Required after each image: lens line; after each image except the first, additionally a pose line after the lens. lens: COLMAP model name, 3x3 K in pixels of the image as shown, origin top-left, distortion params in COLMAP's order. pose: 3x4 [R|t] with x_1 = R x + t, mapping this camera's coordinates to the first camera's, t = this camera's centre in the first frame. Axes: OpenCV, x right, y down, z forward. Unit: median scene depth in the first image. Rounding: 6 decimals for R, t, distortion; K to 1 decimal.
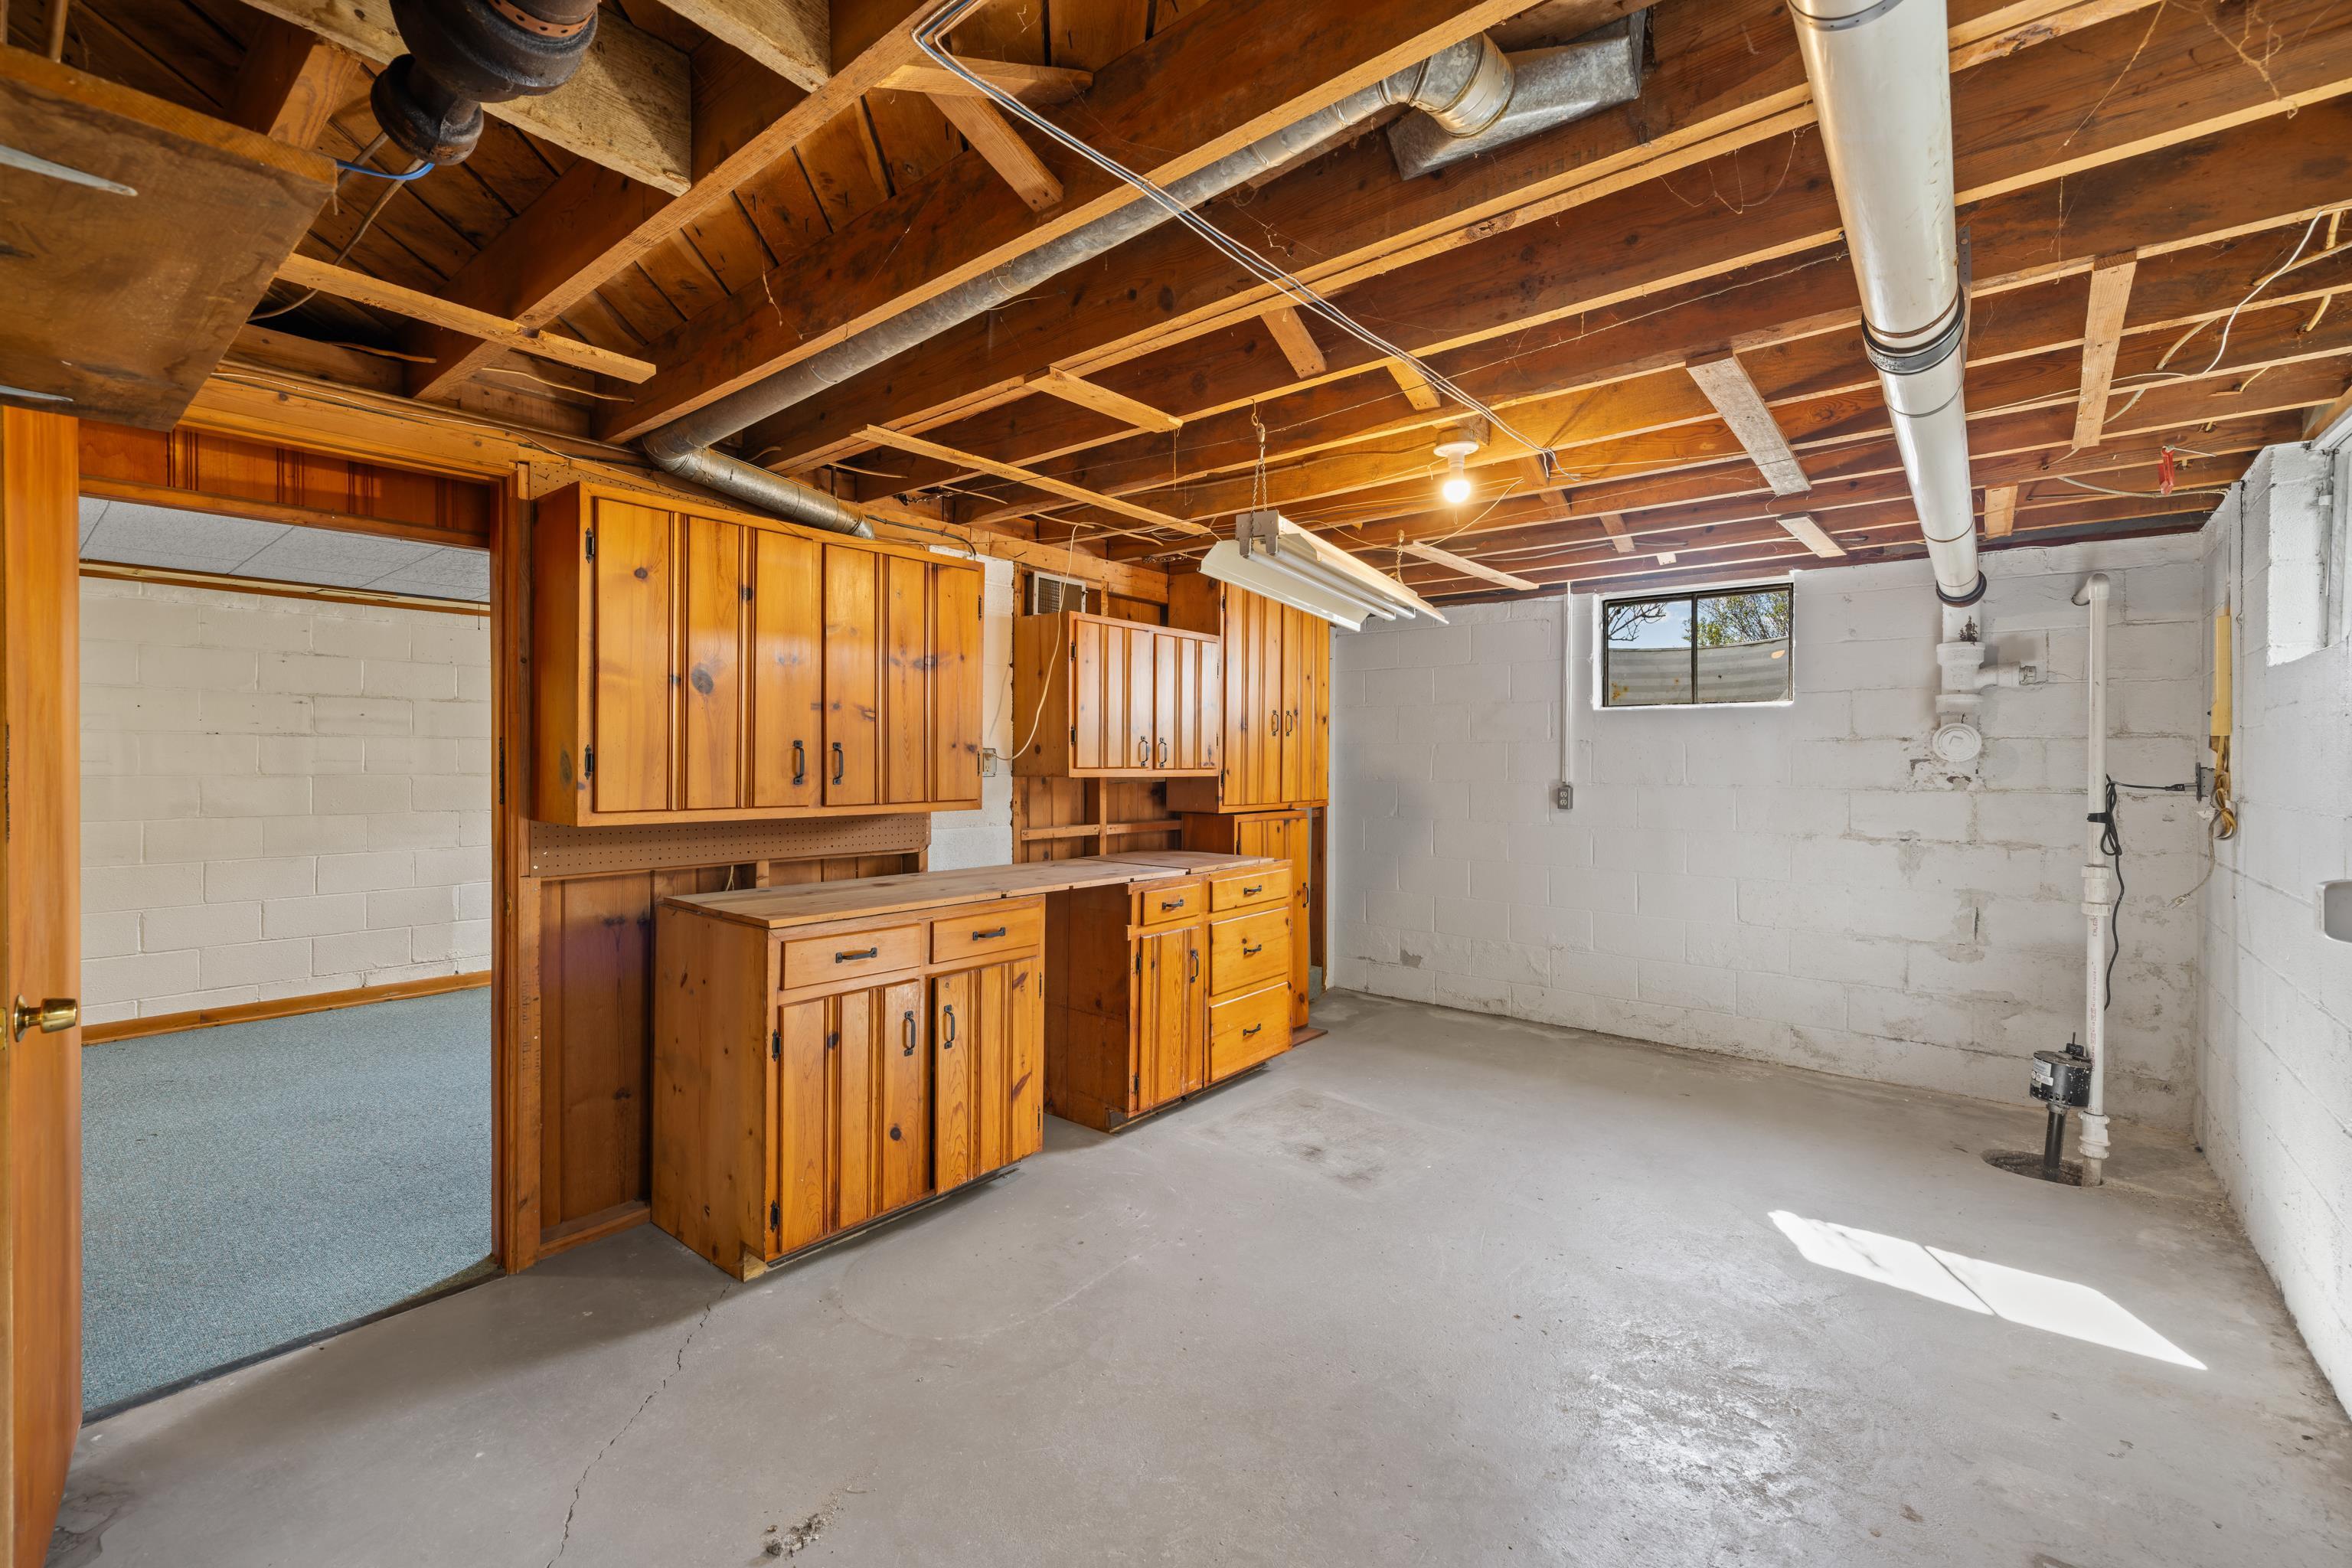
lens RADIAL K [[987.4, 0, 1176.9], [0, 987.4, 767.7], [0, 0, 1]] dist [-0.000713, -0.000178]
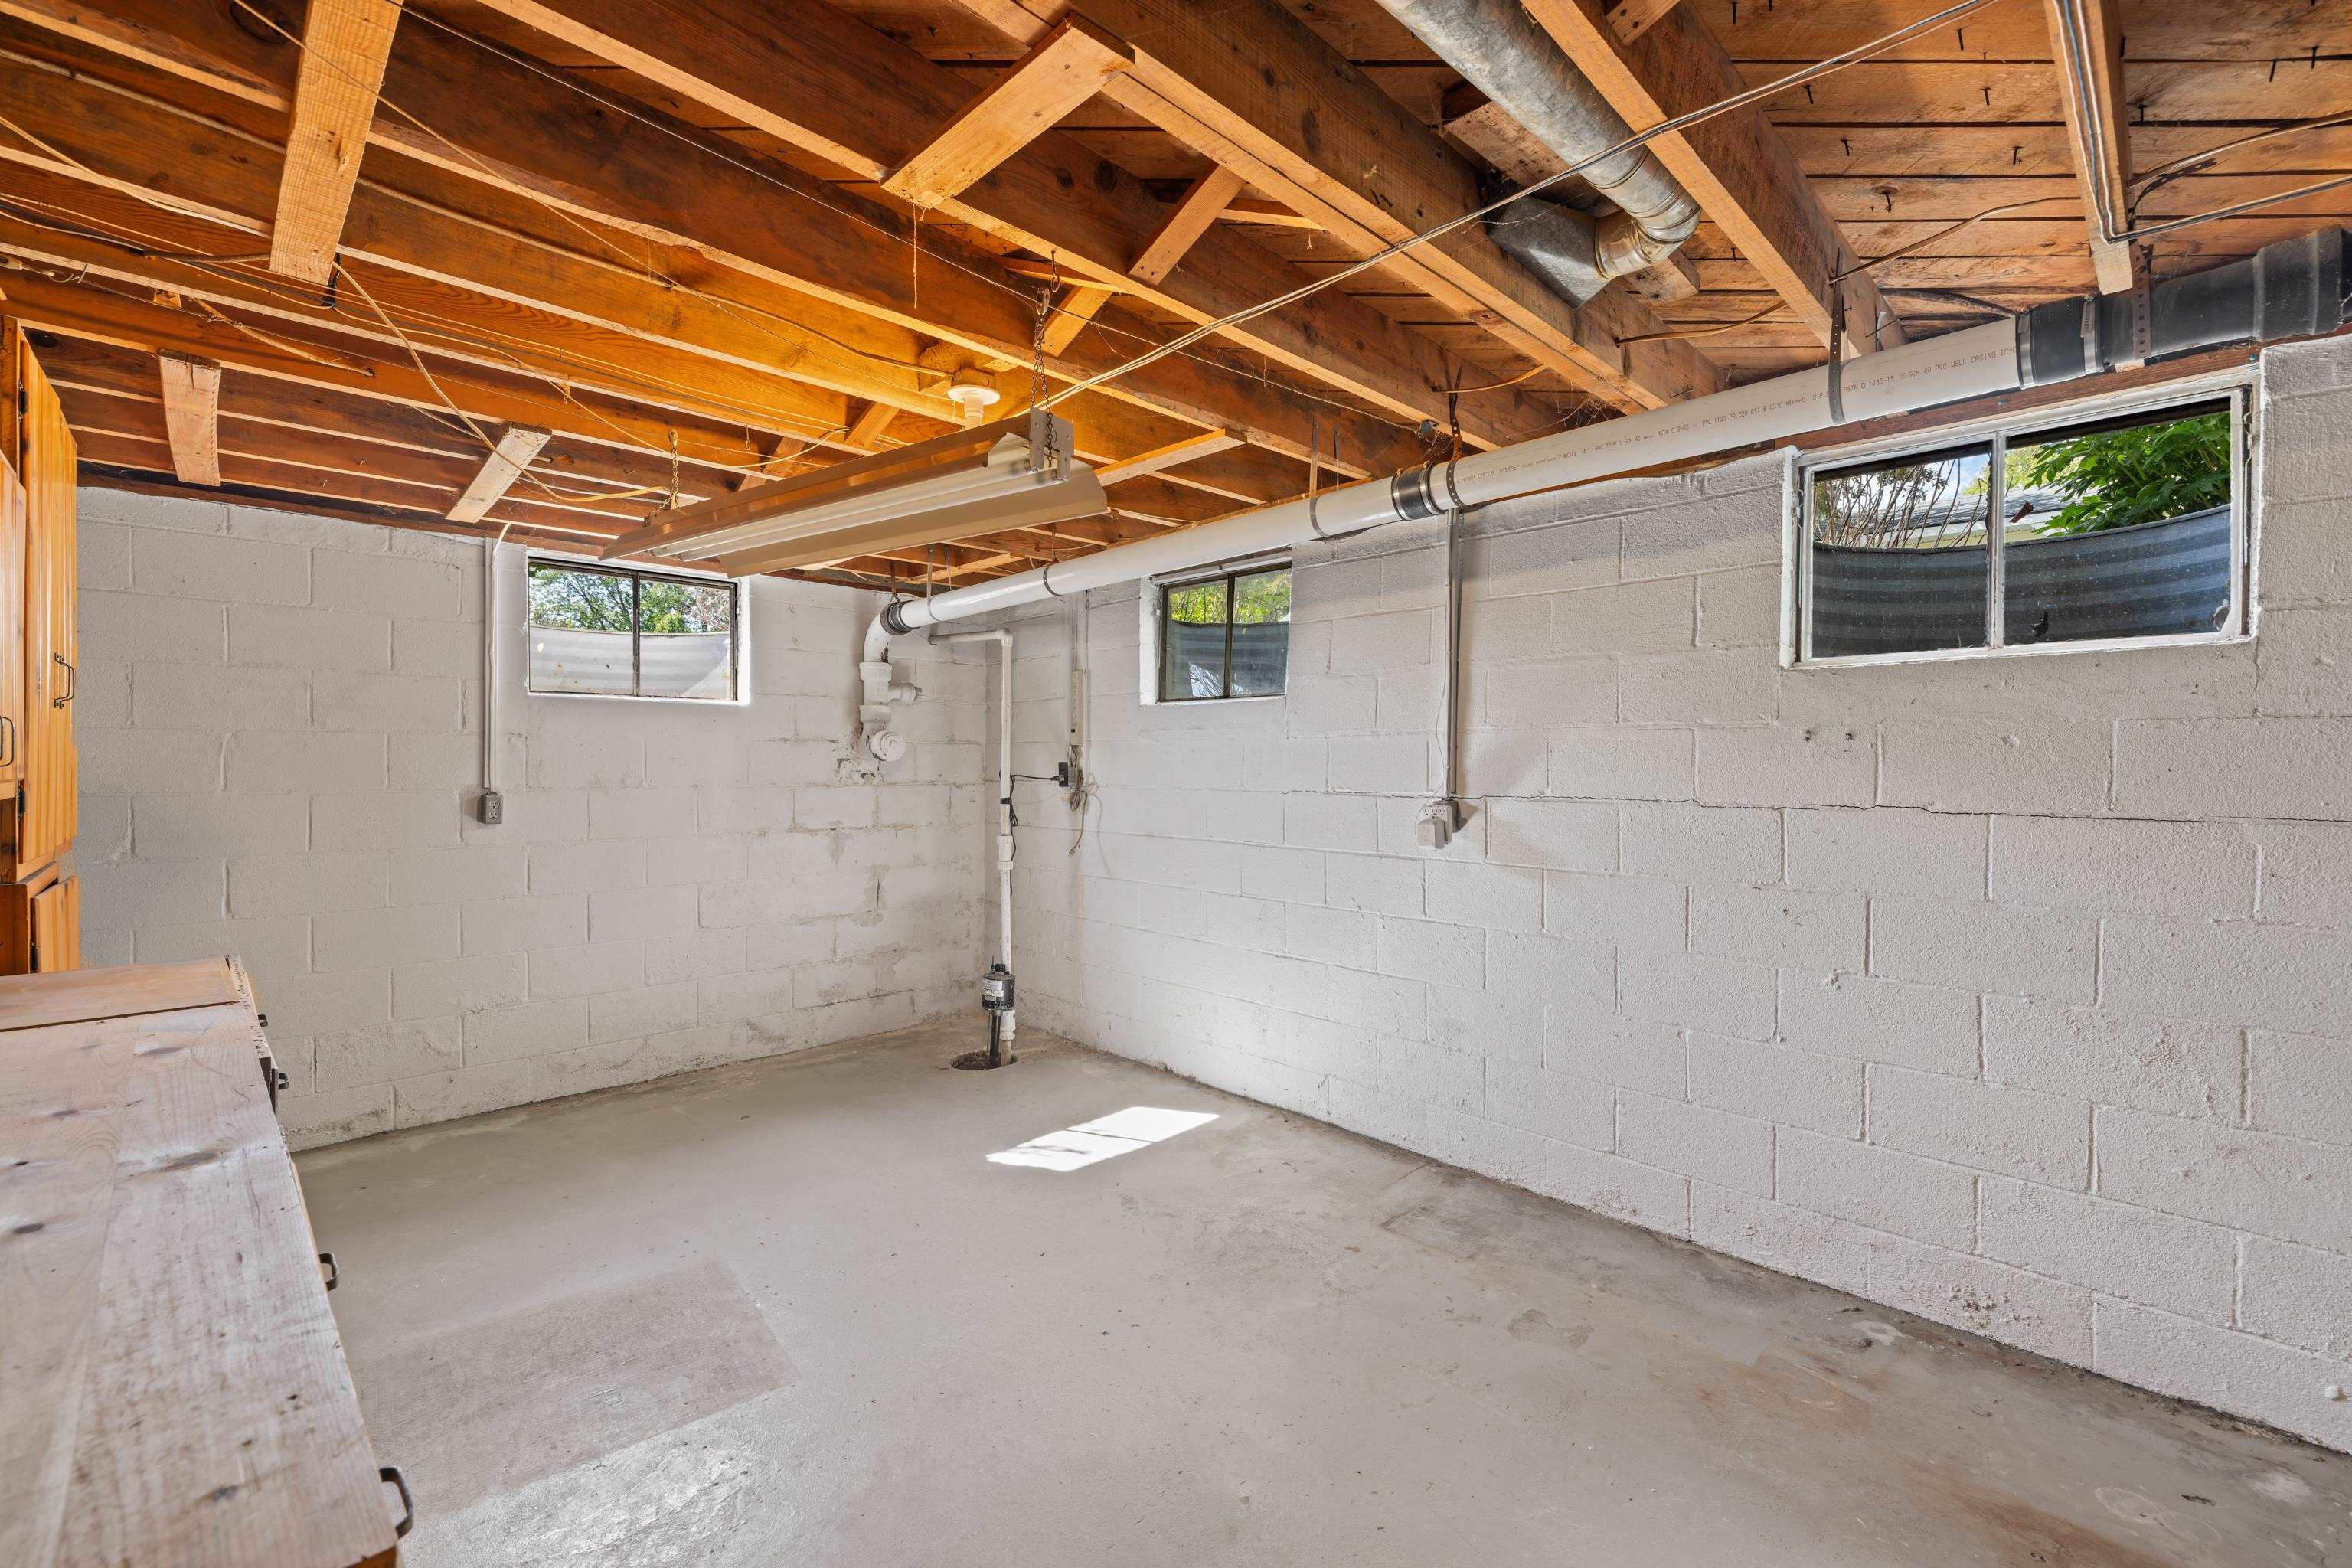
lens RADIAL K [[987.4, 0, 1174.9], [0, 987.4, 774.1], [0, 0, 1]] dist [-0.000713, -0.000178]
pose [[0.115376, -0.013285, 0.993233, -0.375288], [0.005363, 0.999904, 0.012752, -0.003295], [-0.993307, 0.003855, 0.115436, 0.500796]]
